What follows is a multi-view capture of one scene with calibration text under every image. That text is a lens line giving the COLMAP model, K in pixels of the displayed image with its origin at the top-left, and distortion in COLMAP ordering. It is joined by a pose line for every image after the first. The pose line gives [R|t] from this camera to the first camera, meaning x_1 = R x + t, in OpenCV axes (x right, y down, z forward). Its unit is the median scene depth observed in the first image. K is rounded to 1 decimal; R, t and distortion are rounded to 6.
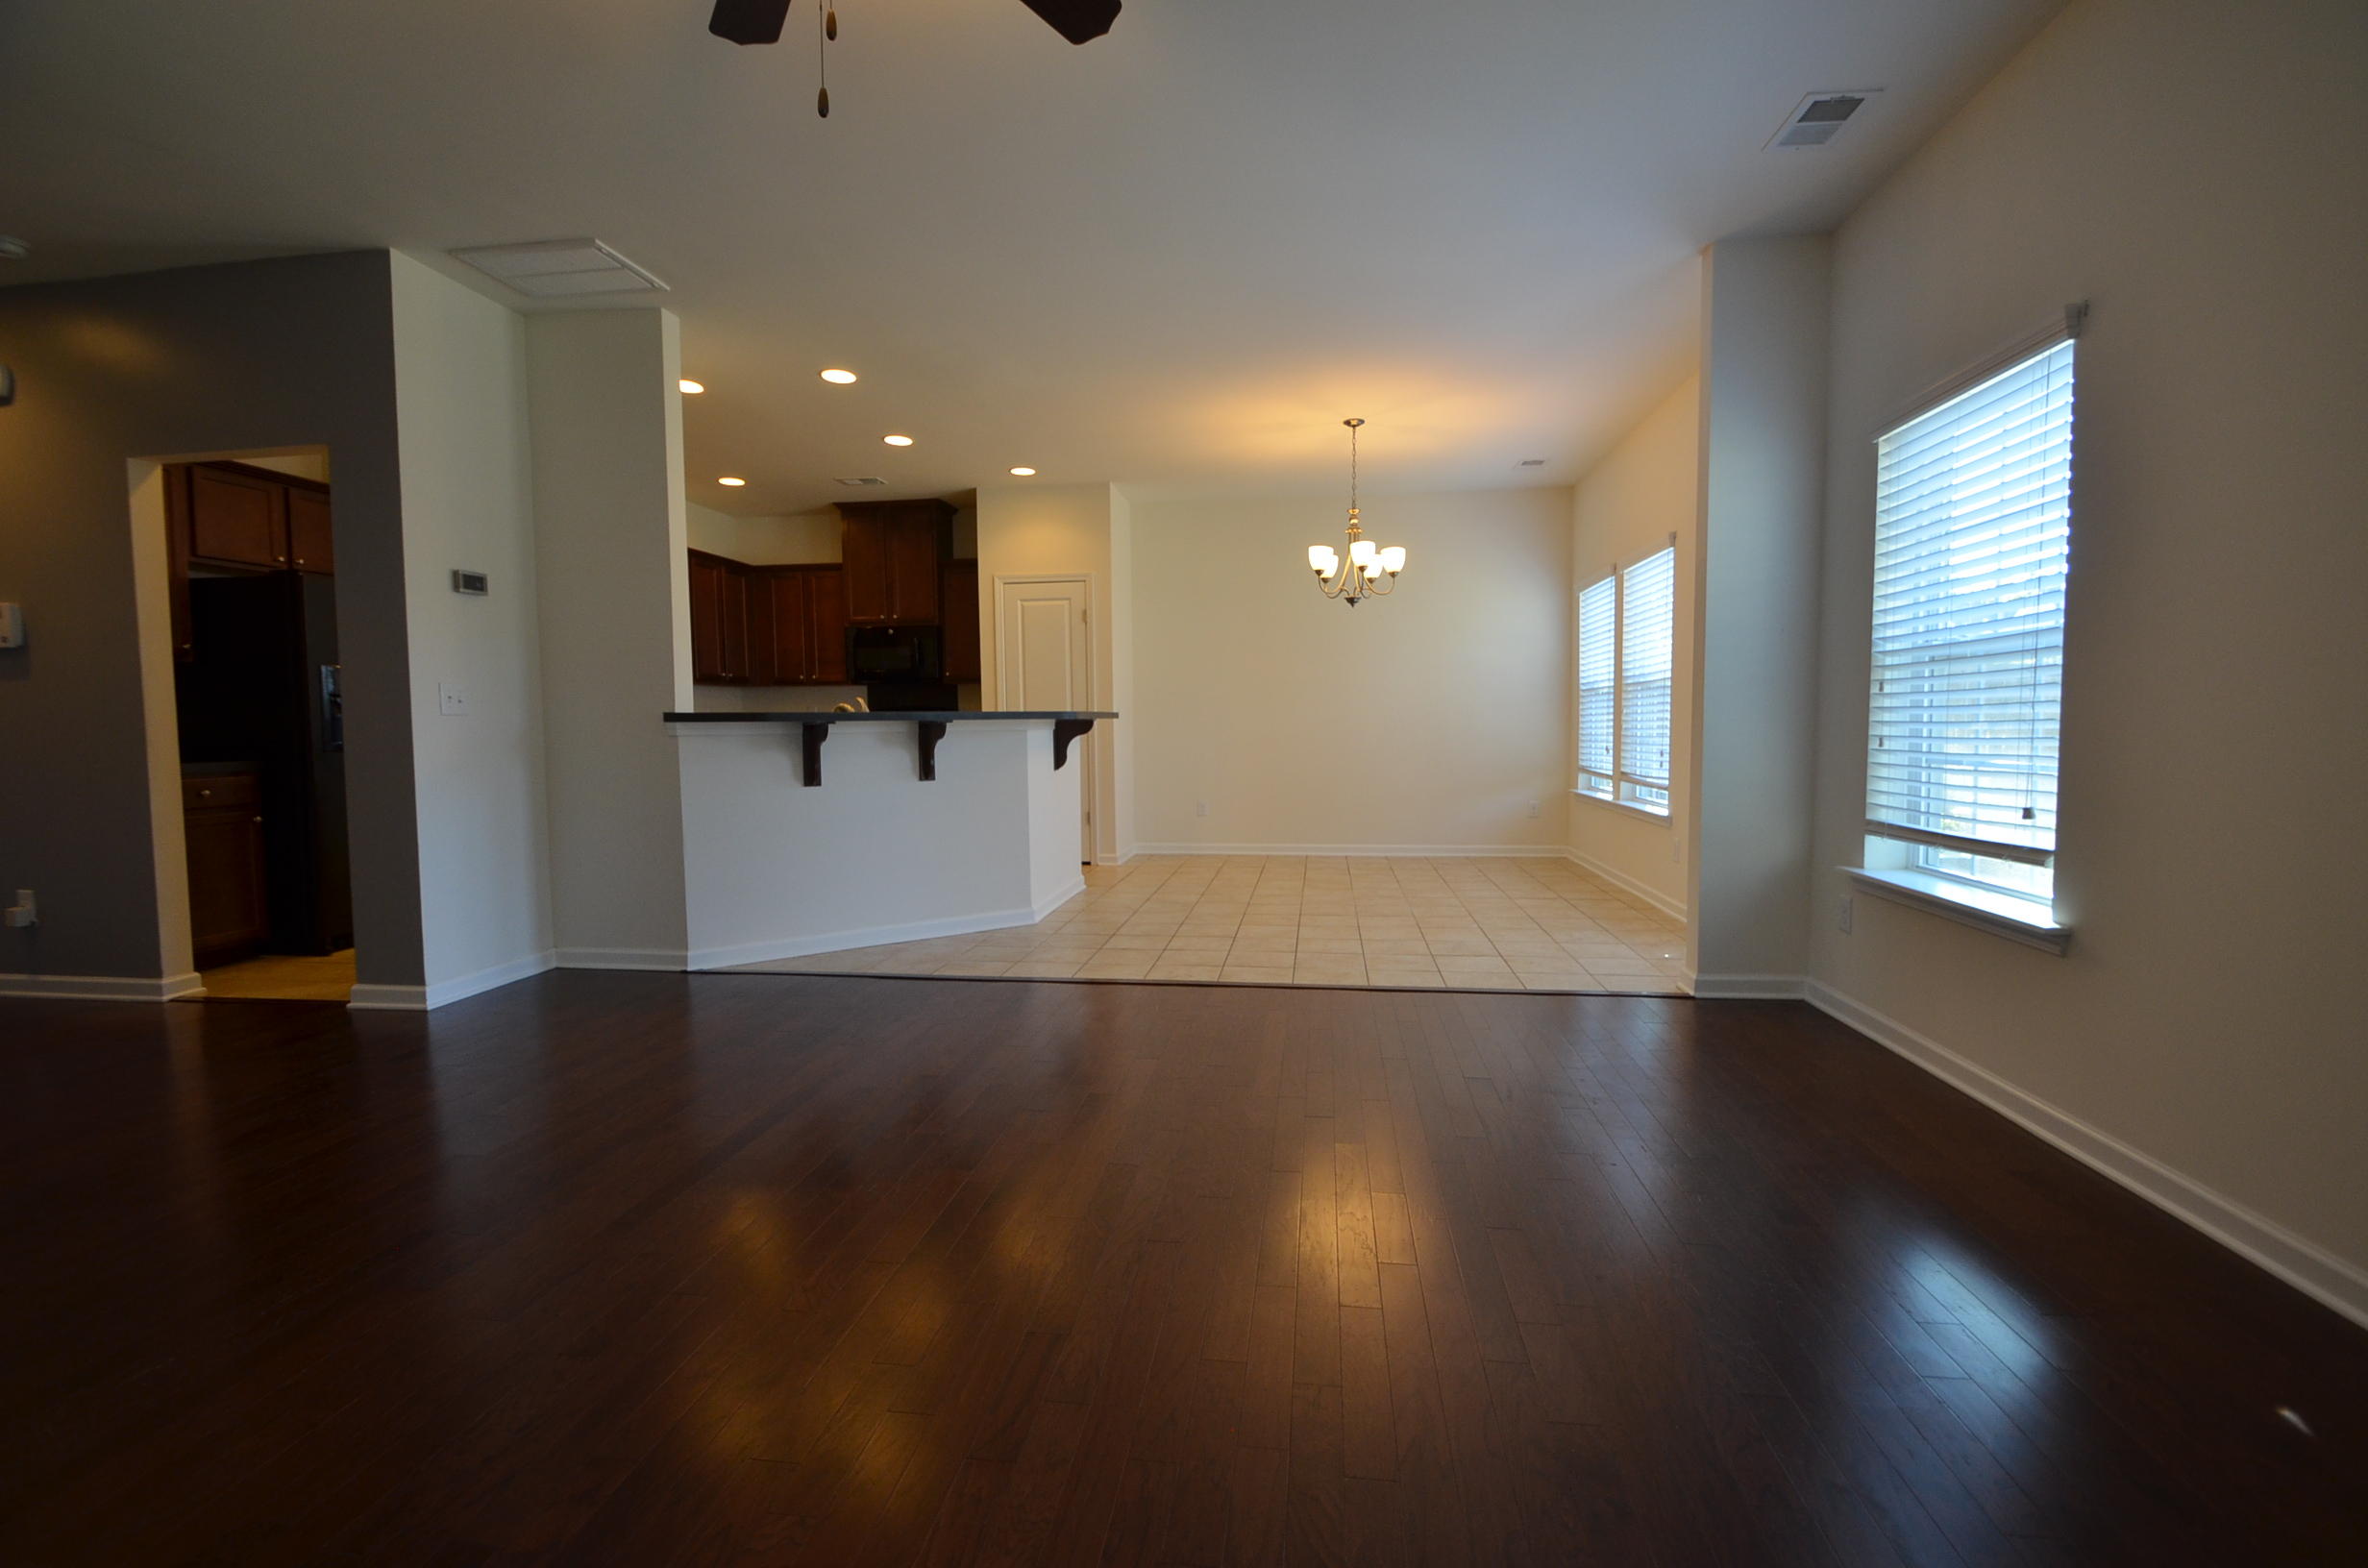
lens RADIAL K [[1029.9, 0, 1189.1], [0, 1029.9, 787.0], [0, 0, 1]] dist [0.007625, -0.010829]
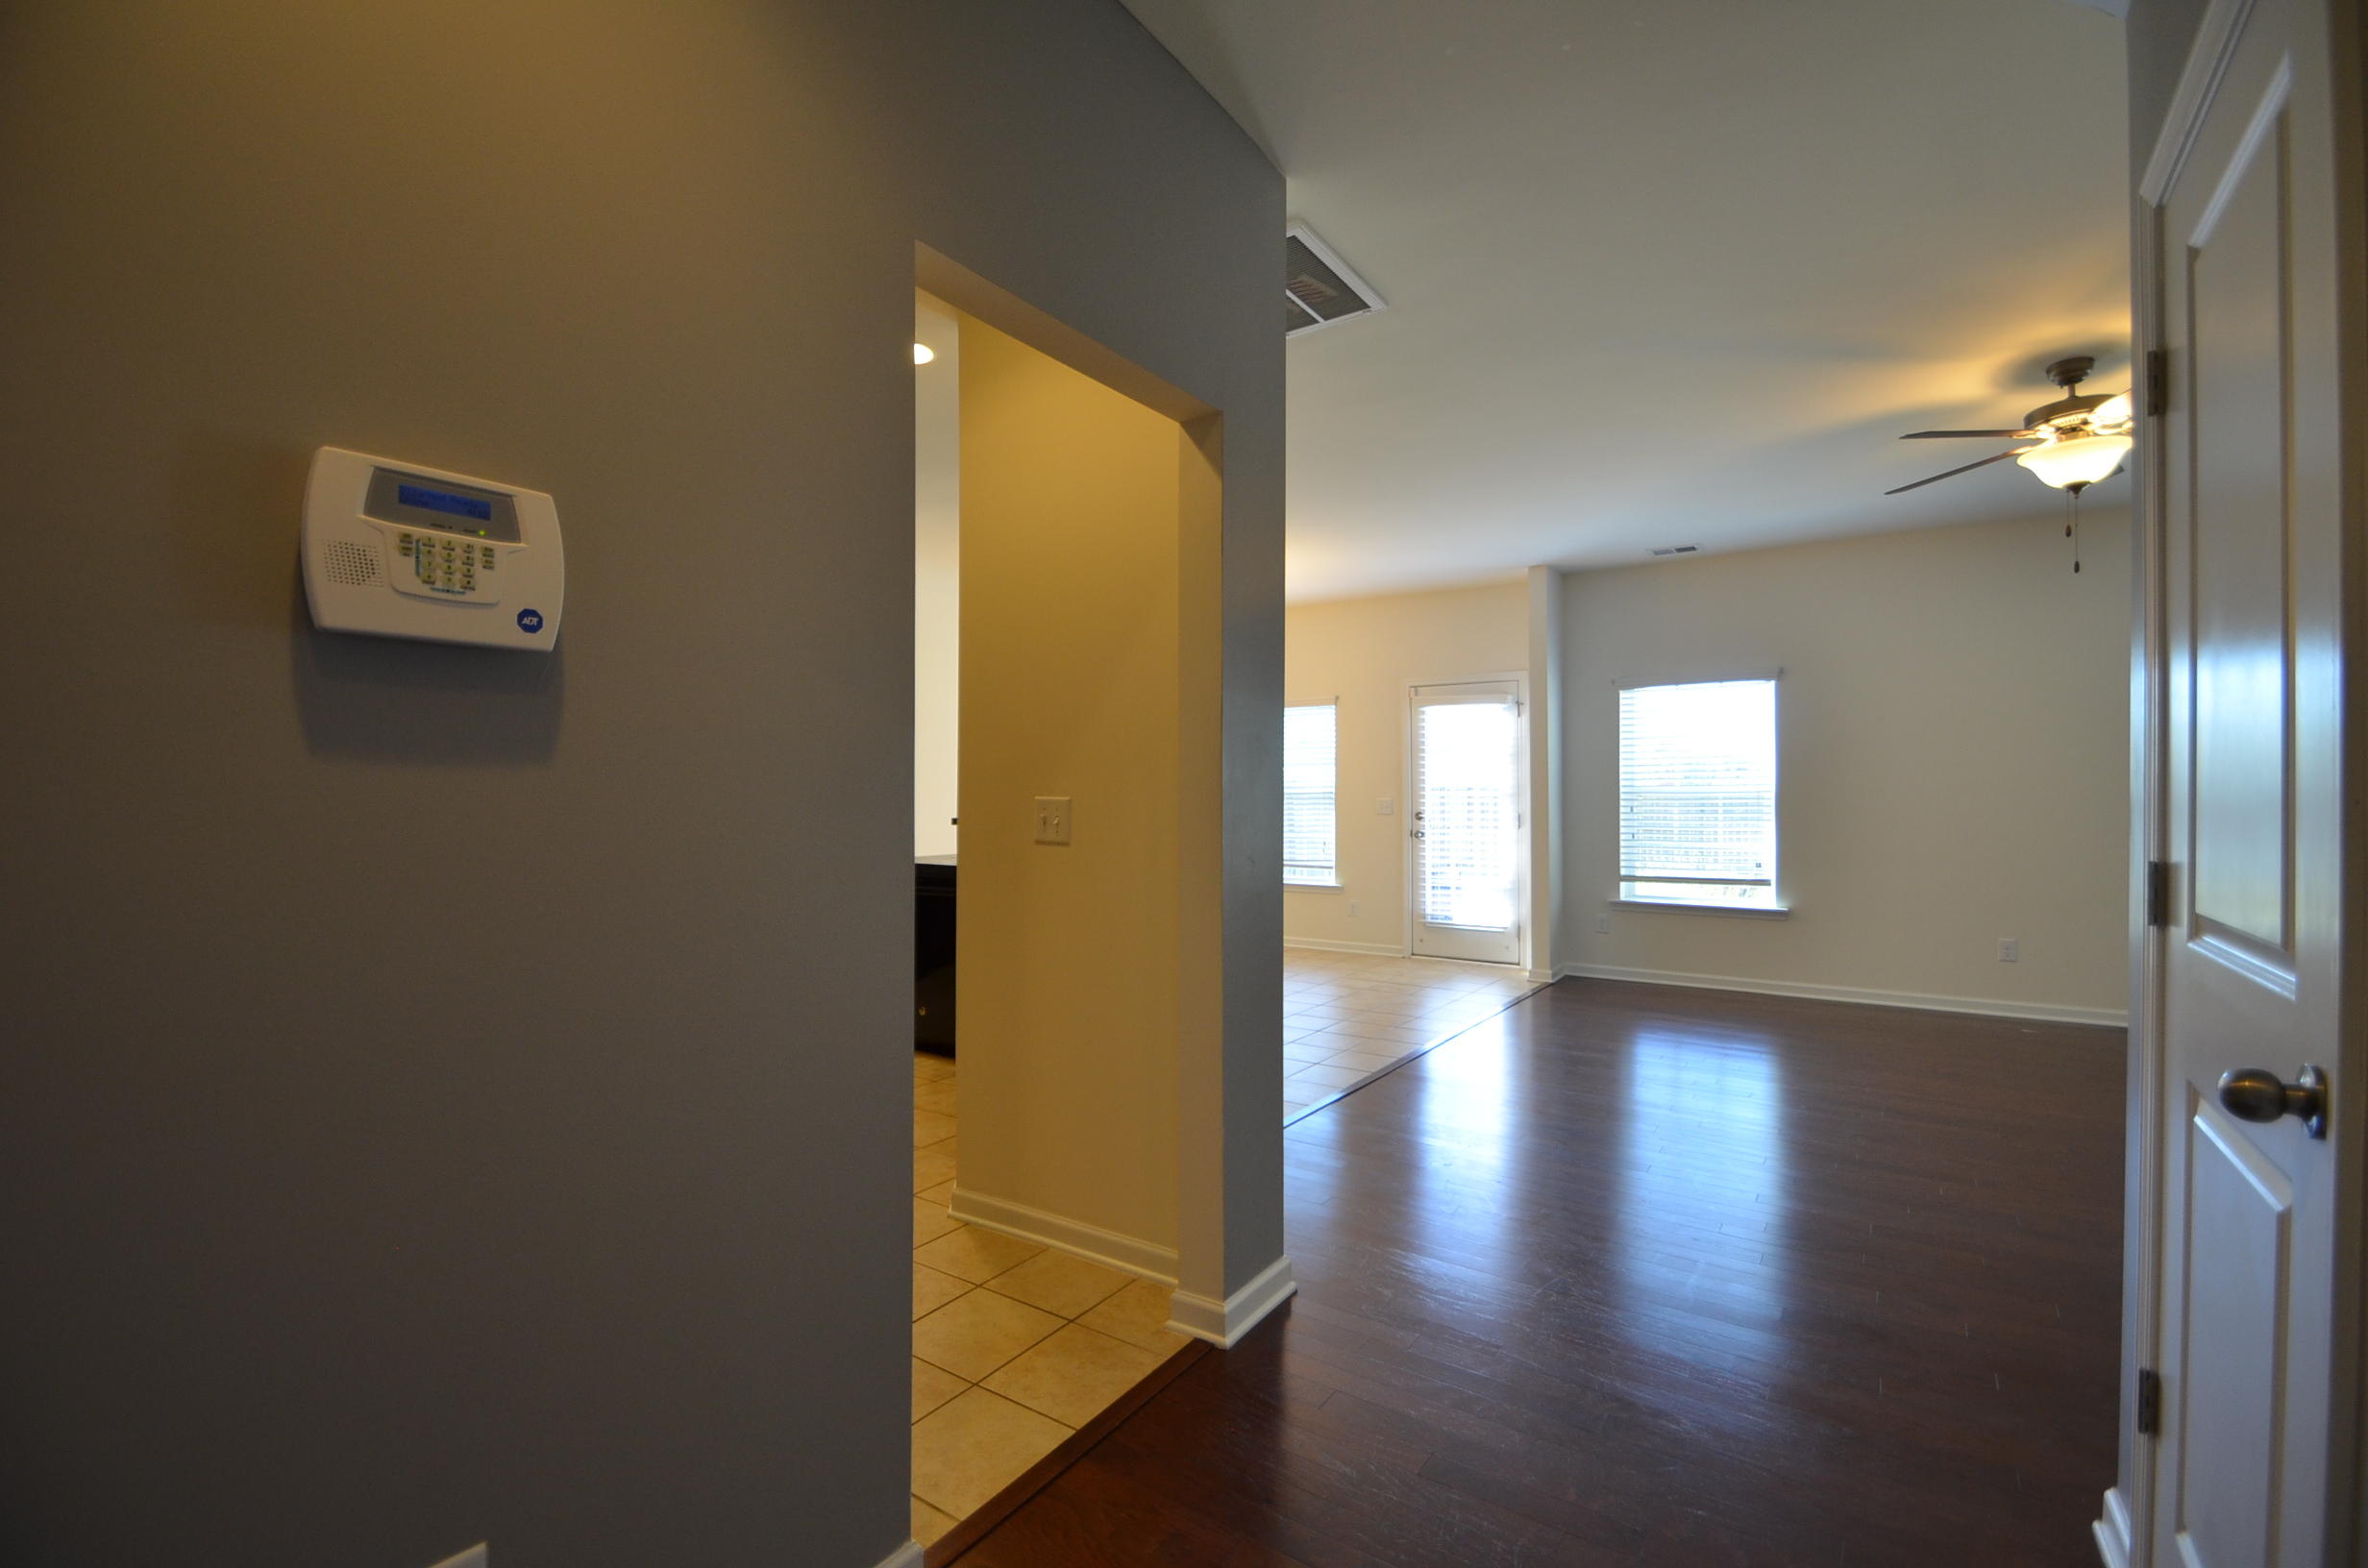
lens RADIAL K [[1029.9, 0, 1184.7], [0, 1029.9, 794.2], [0, 0, 1]] dist [0.007625, -0.010829]
pose [[0.459750, 0.011271, 0.887977, -1.154099], [0.052718, 0.997810, -0.039959, -0.067534], [-0.886482, 0.065183, 0.458149, 0.622272]]
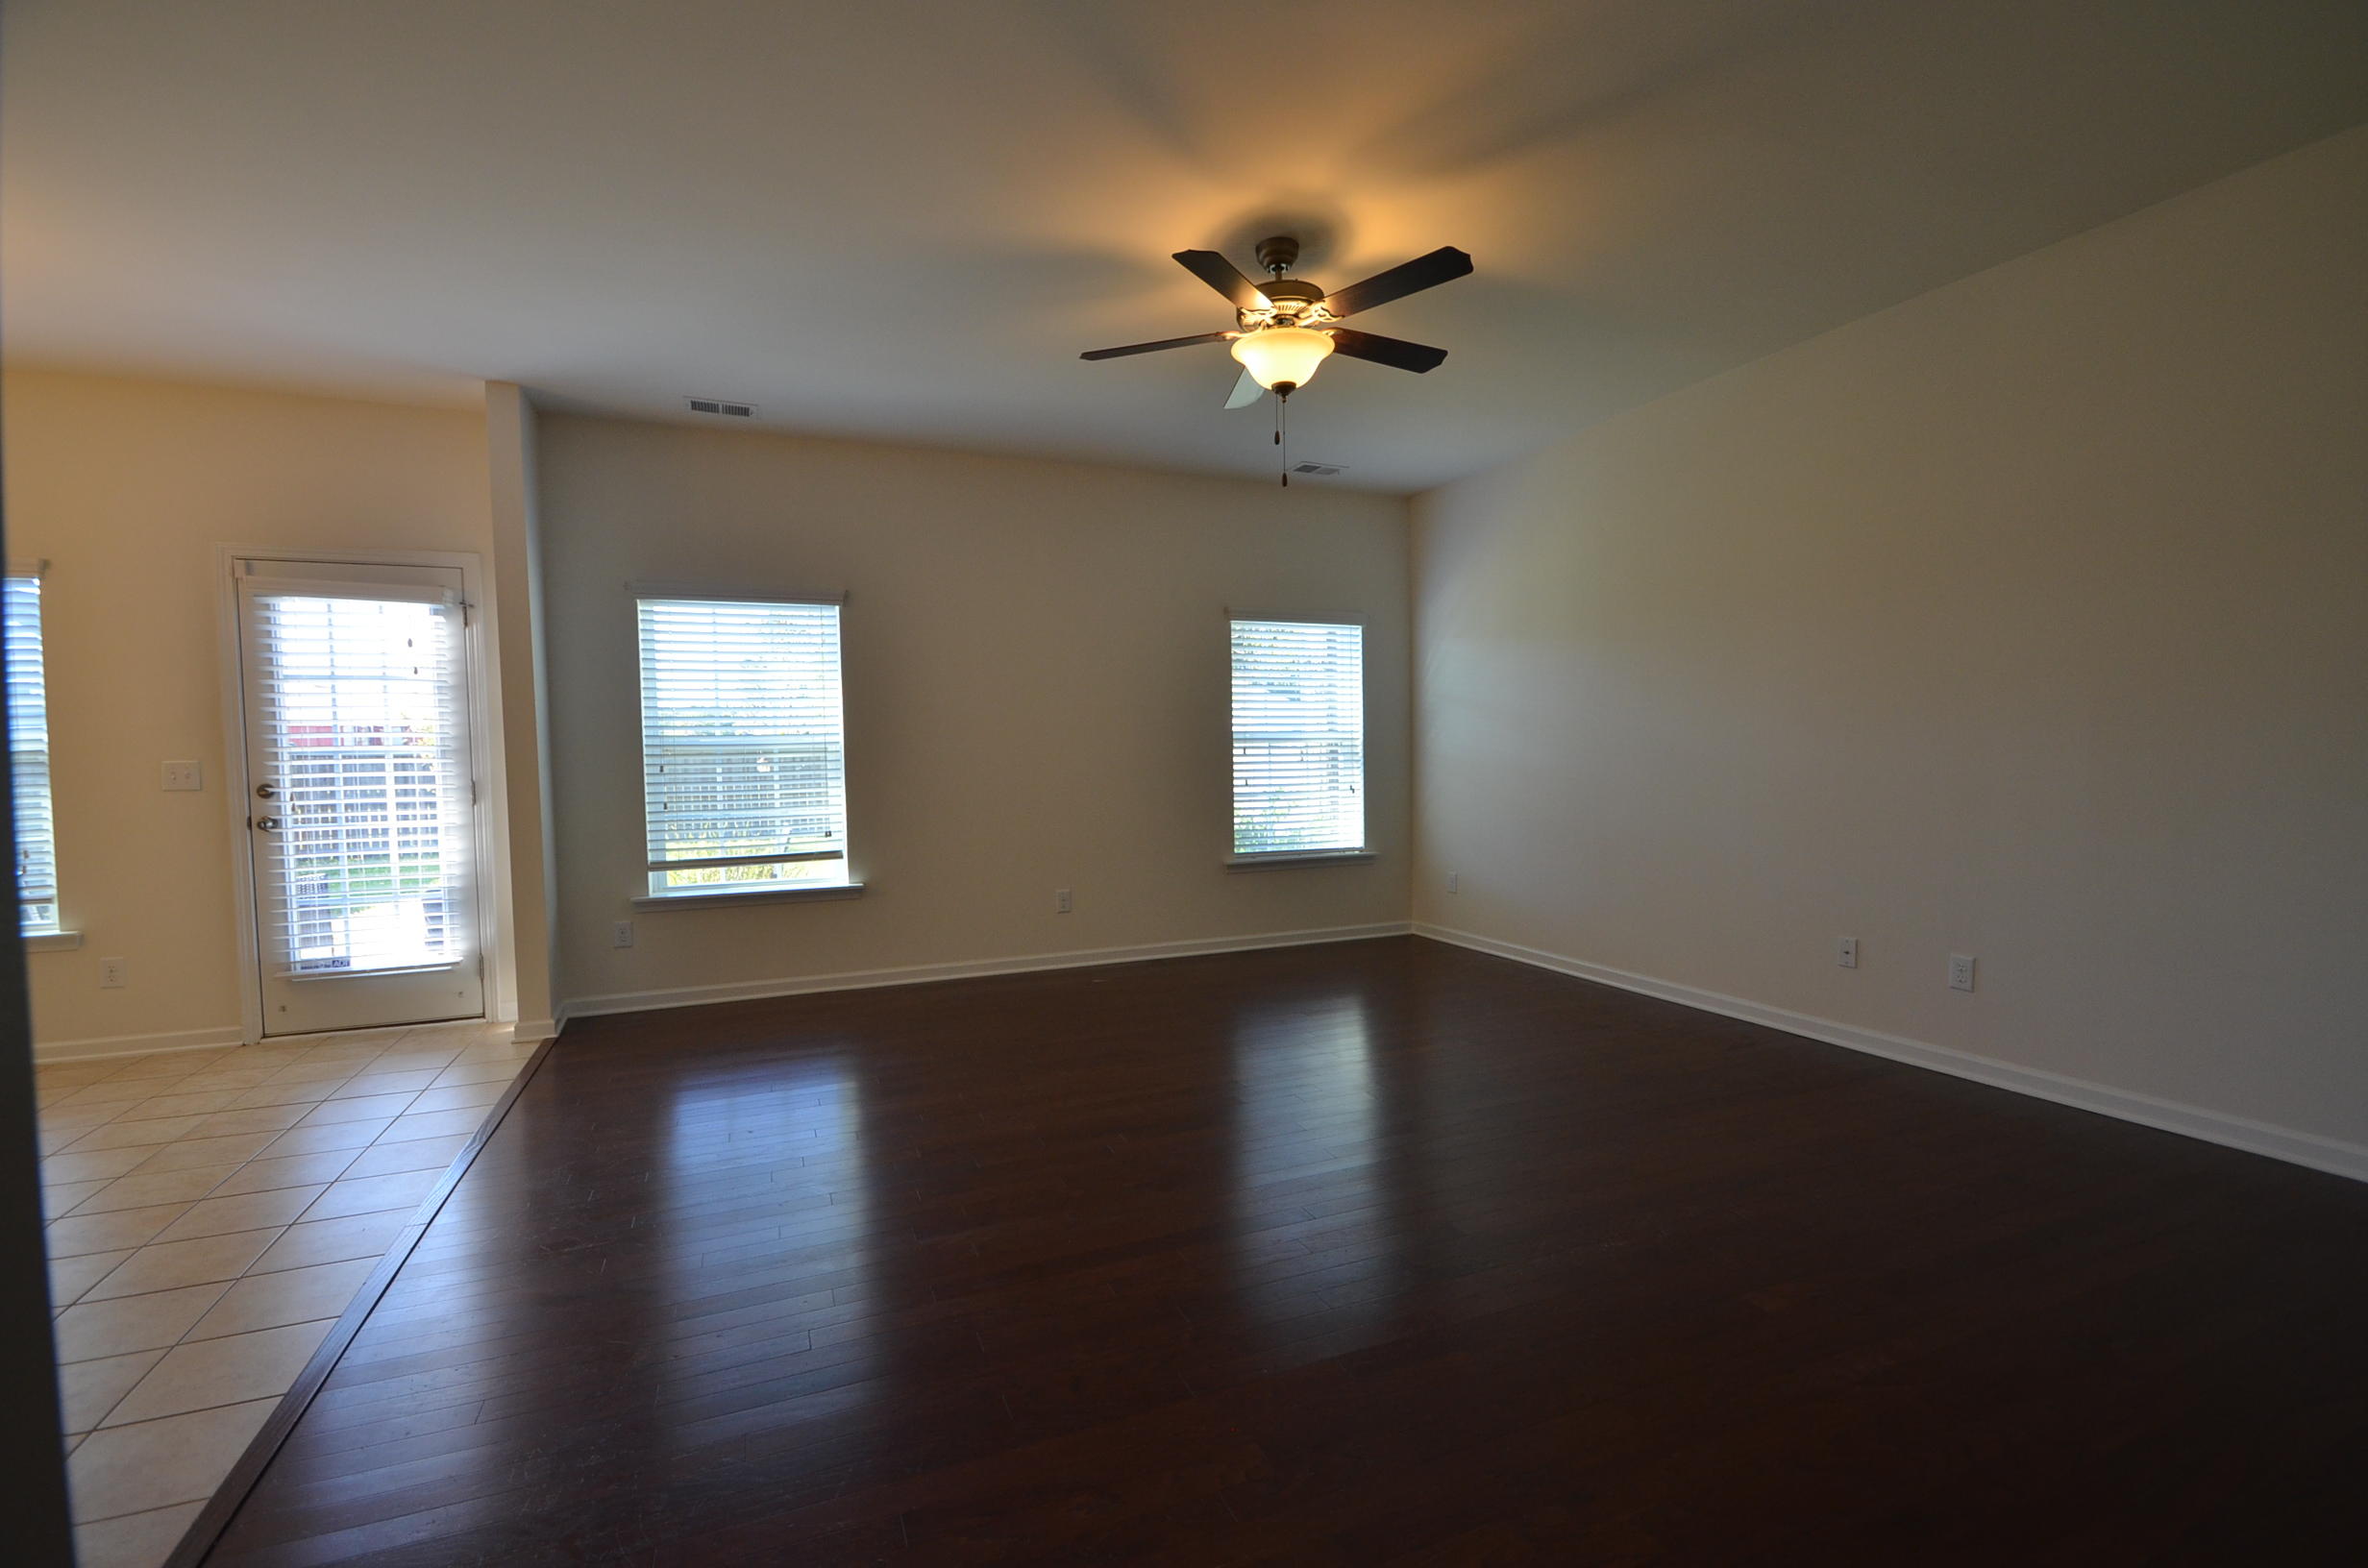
lens RADIAL K [[1029.9, 0, 1184.9], [0, 1029.9, 797.1], [0, 0, 1]] dist [0.007625, -0.010829]
pose [[-0.497684, -0.022003, 0.867080, -0.717750], [0.076388, 0.994682, 0.069086, -0.074857], [-0.863988, 0.100618, -0.493356, 0.797205]]
